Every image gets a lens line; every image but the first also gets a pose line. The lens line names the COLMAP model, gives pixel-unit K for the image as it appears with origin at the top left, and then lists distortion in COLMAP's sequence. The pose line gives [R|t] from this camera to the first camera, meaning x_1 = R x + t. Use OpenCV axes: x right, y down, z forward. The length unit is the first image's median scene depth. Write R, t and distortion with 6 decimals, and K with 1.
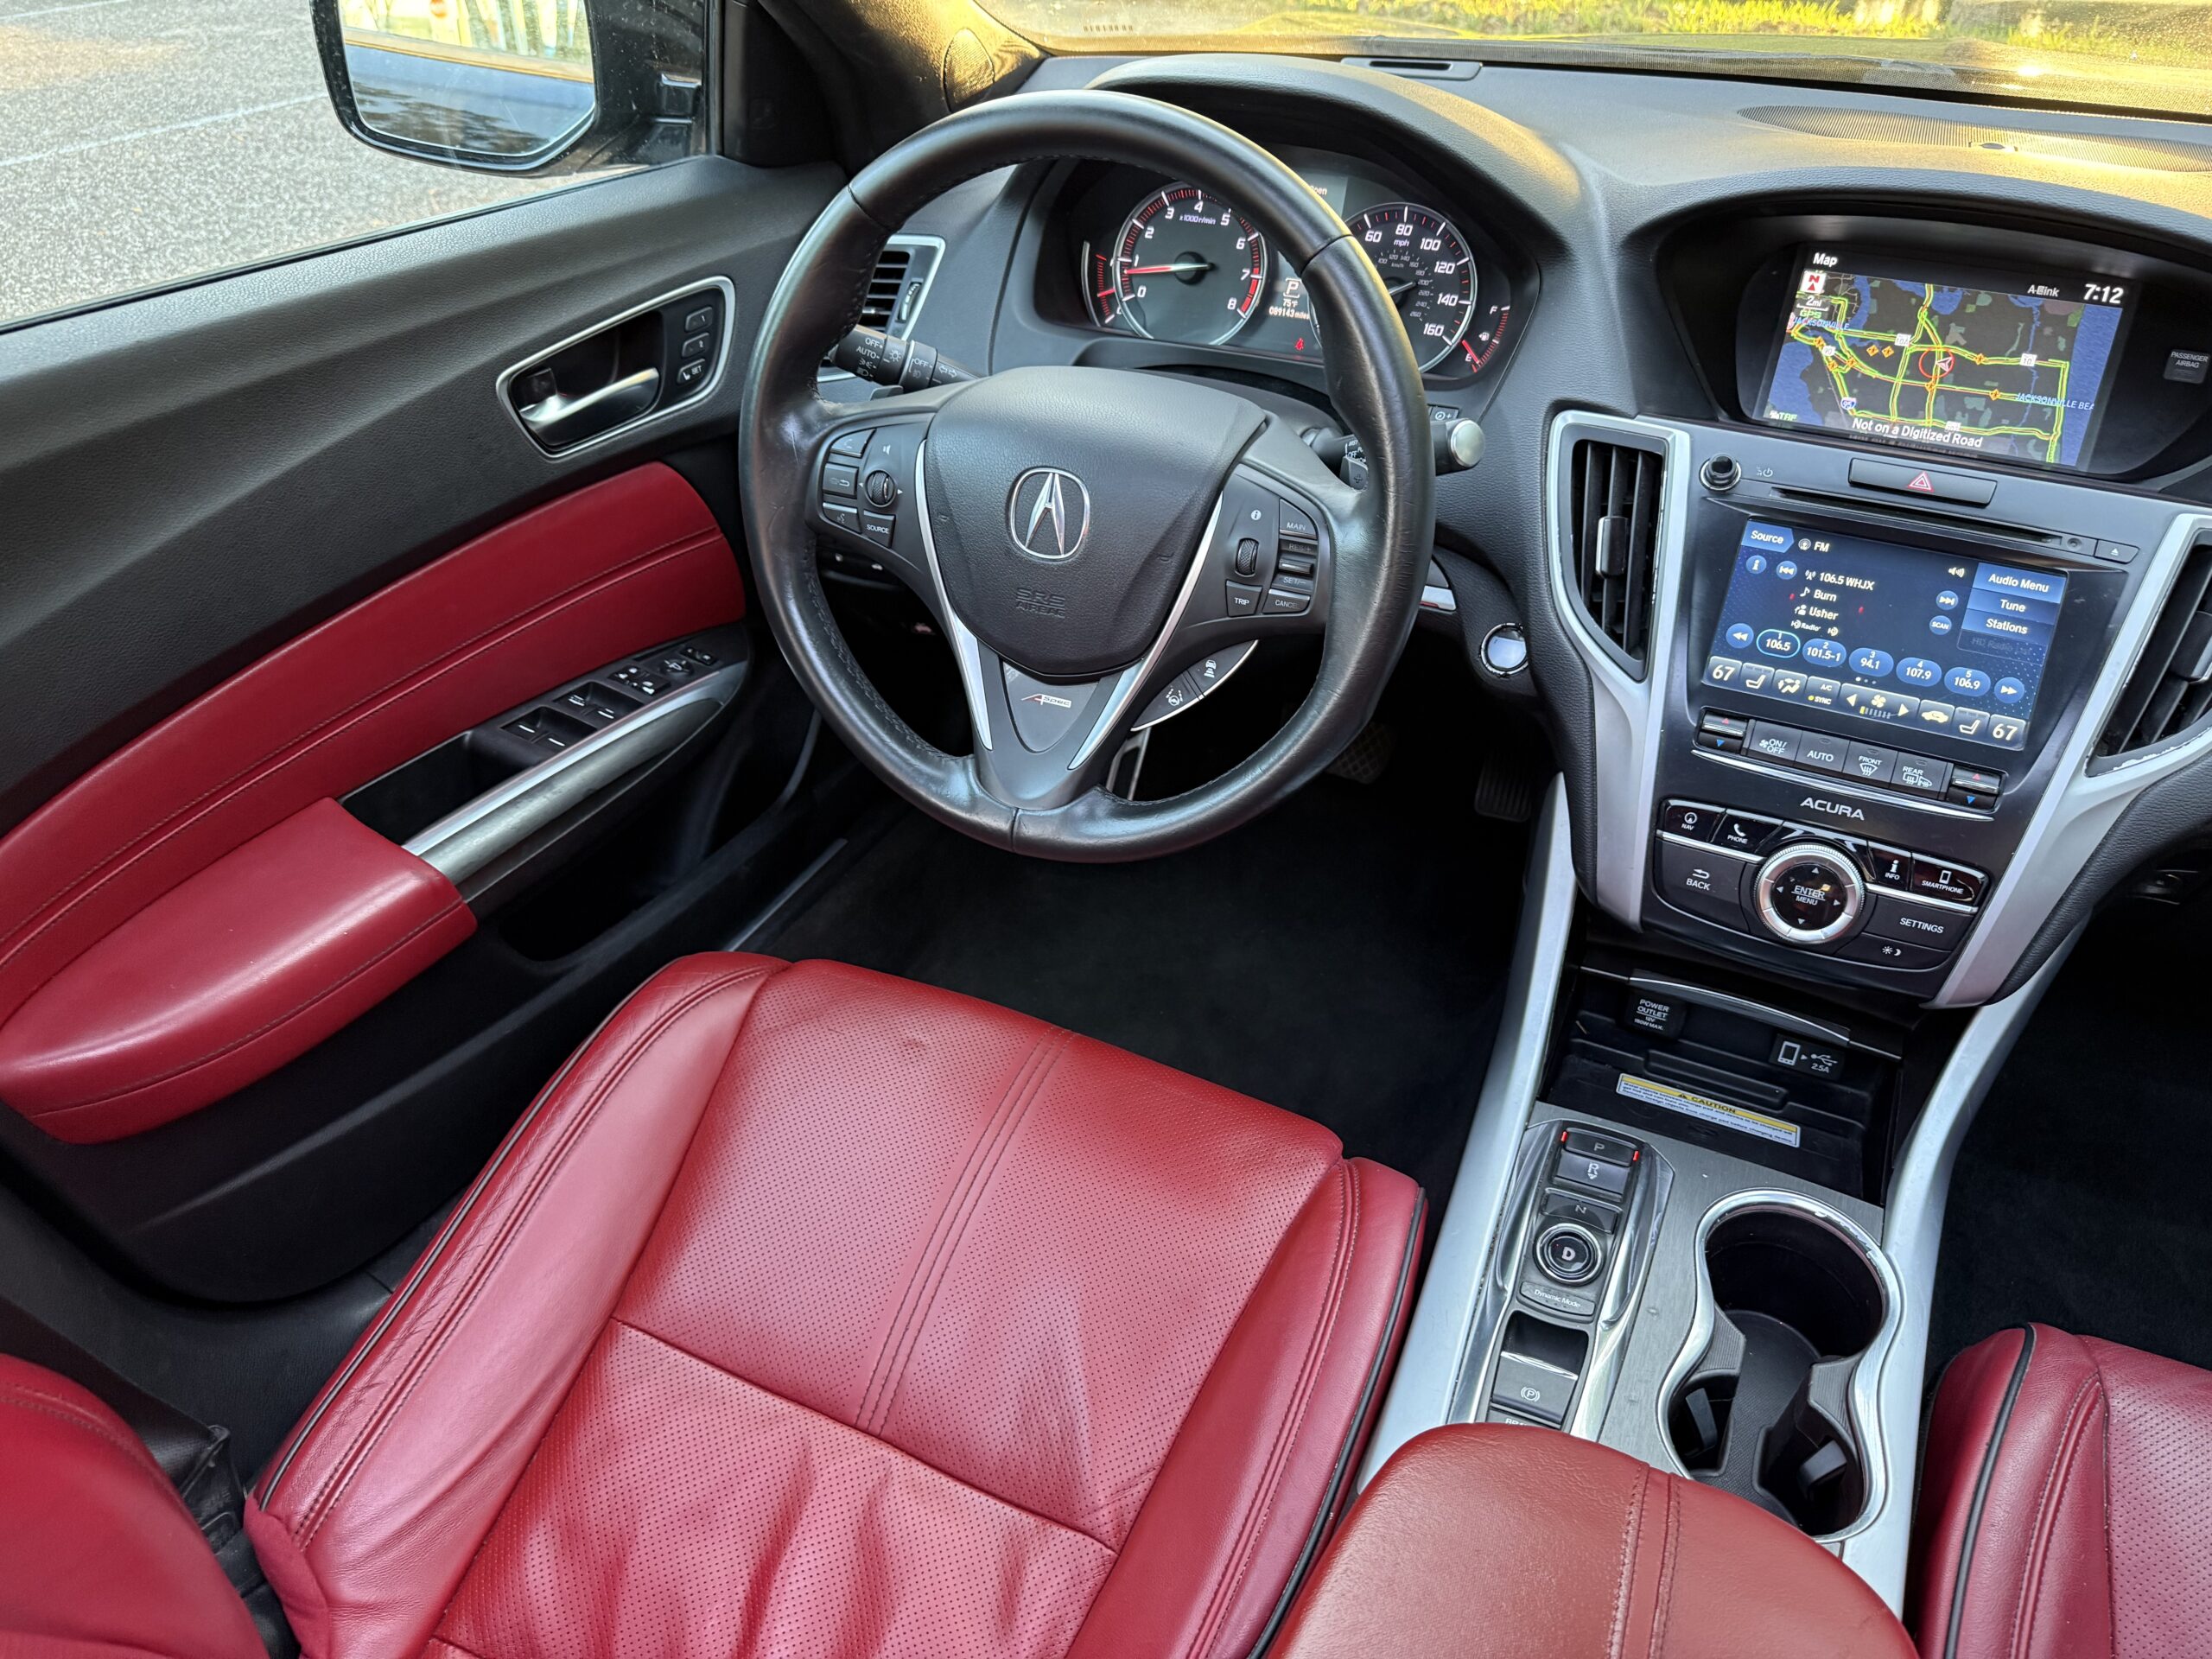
lens RADIAL K [[1579.3, 0, 1106.8], [0, 1579.3, 832.9], [0, 0, 1]] dist [0.027645, -0.032910]
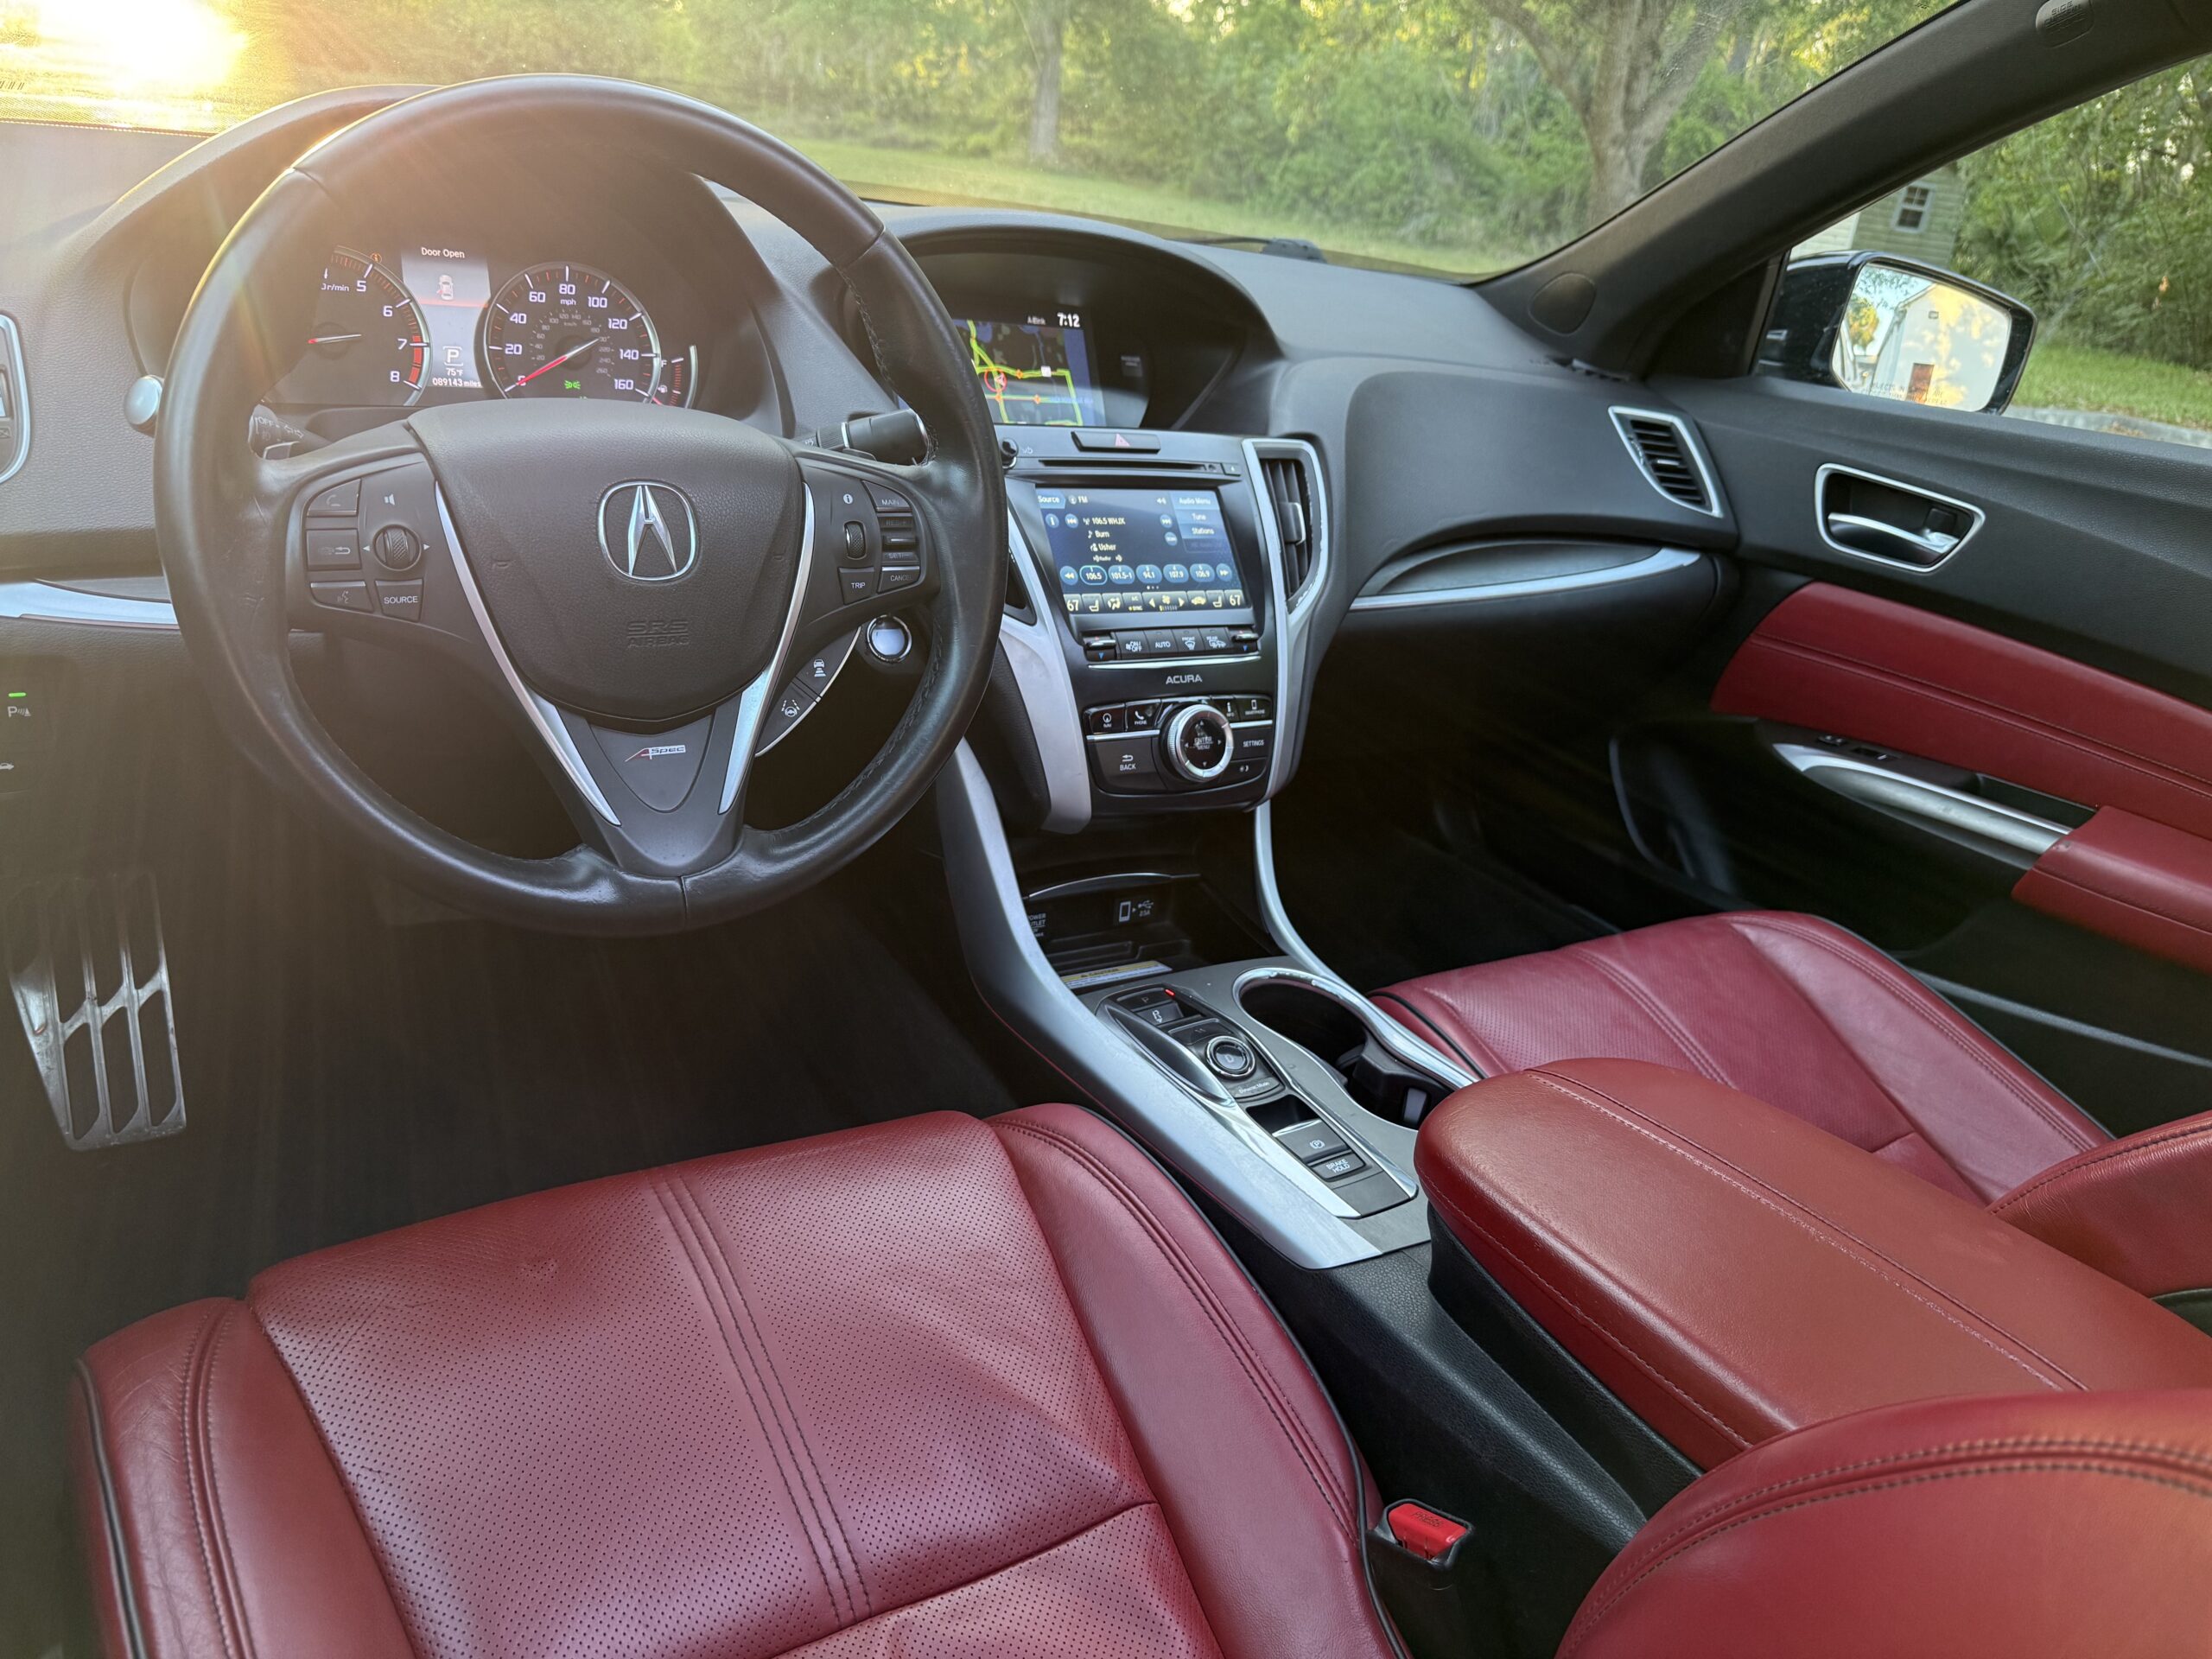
lens RADIAL K [[1579.3, 0, 1096.9], [0, 1579.3, 843.3], [0, 0, 1]] dist [0.027645, -0.032910]
pose [[0.533144, -0.276691, 0.799499, -0.619123], [0.375991, 0.924046, 0.069066, -0.006483], [-0.757884, 0.263783, 0.596683, 0.298146]]
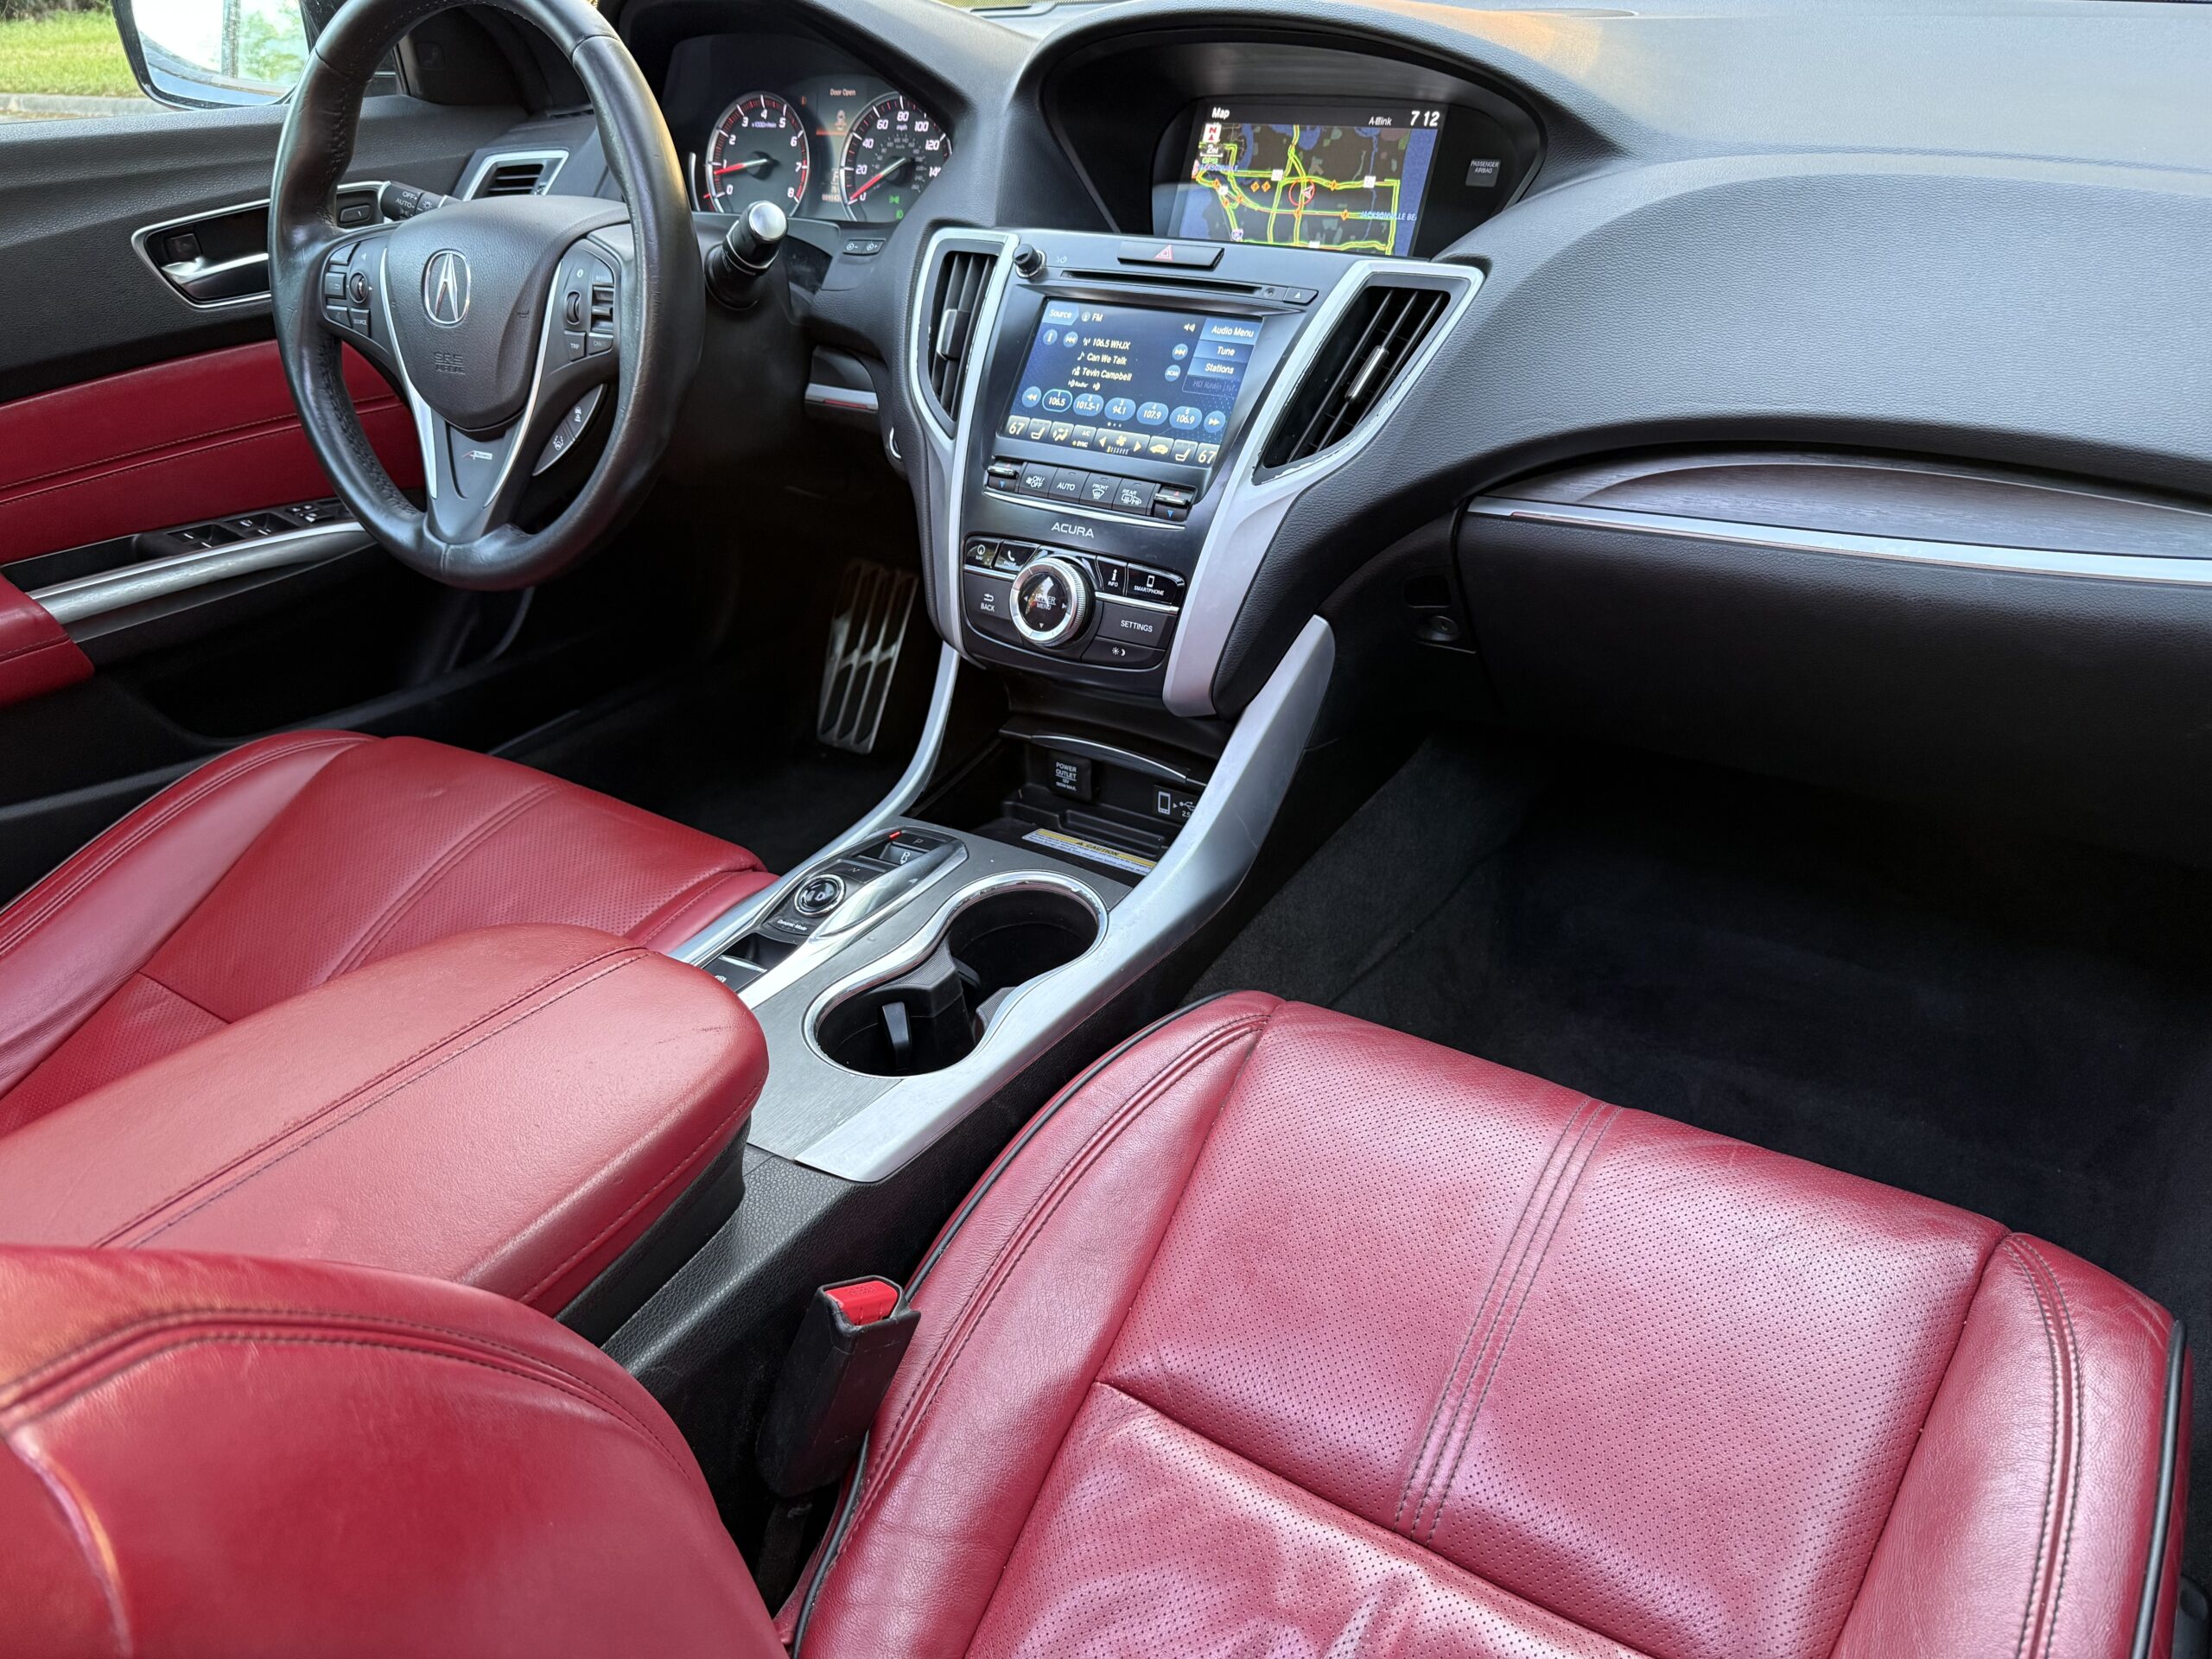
lens RADIAL K [[1579.3, 0, 1095.7], [0, 1579.3, 865.3], [0, 0, 1]] dist [0.027645, -0.032910]
pose [[0.987560, 0.030970, -0.154161, 0.622162], [-0.041670, 0.996905, -0.066668, 0.287872], [0.151619, 0.072263, 0.985794, -0.109122]]
